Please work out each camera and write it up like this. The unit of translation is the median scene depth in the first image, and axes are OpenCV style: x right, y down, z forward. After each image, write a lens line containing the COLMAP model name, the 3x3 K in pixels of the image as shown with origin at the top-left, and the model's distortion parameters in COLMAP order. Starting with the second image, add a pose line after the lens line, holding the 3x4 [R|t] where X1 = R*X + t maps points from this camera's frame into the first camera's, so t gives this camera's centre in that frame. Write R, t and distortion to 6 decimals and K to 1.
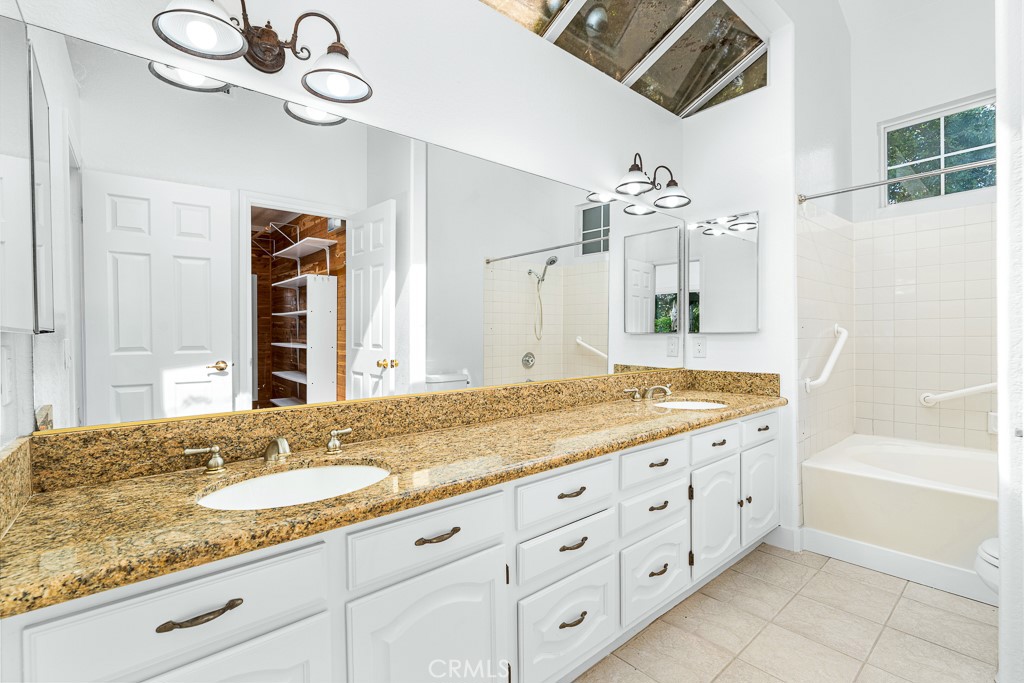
lens RADIAL K [[463.0, 0, 510.5], [0, 463.0, 340.7], [0, 0, 1]] dist [-0.008763, 0.002671]
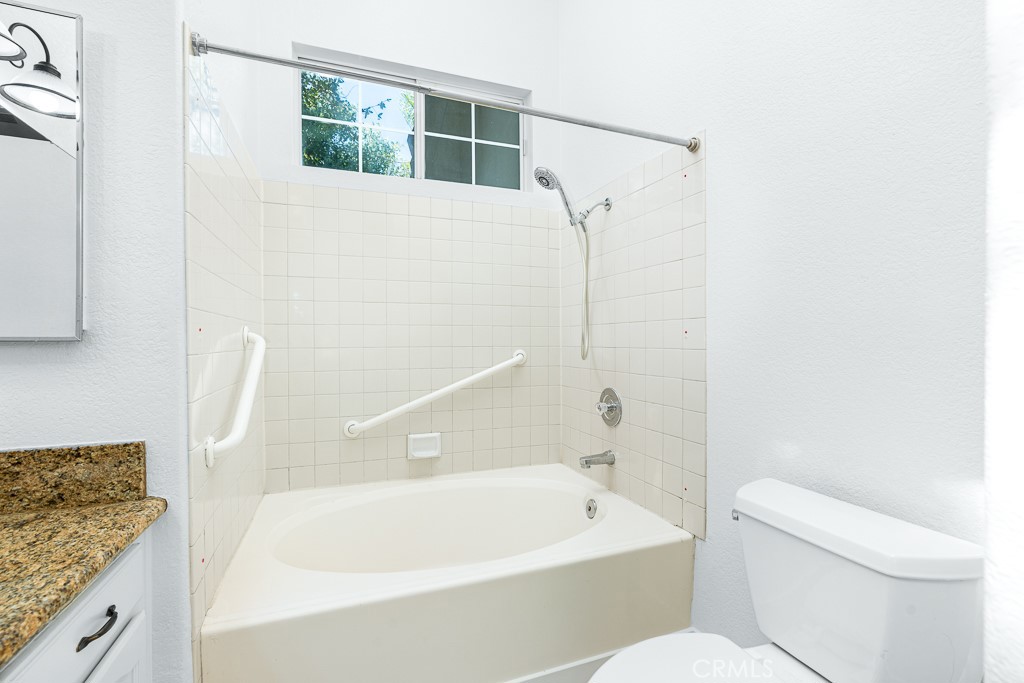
lens RADIAL K [[463.0, 0, 512.0], [0, 463.0, 346.9], [0, 0, 1]] dist [-0.008763, 0.002671]
pose [[0.346846, -0.000755, 0.937922, 0.274992], [0.013051, 0.999907, -0.004021, -0.004422], [-0.937831, 0.013636, 0.346823, 0.485236]]
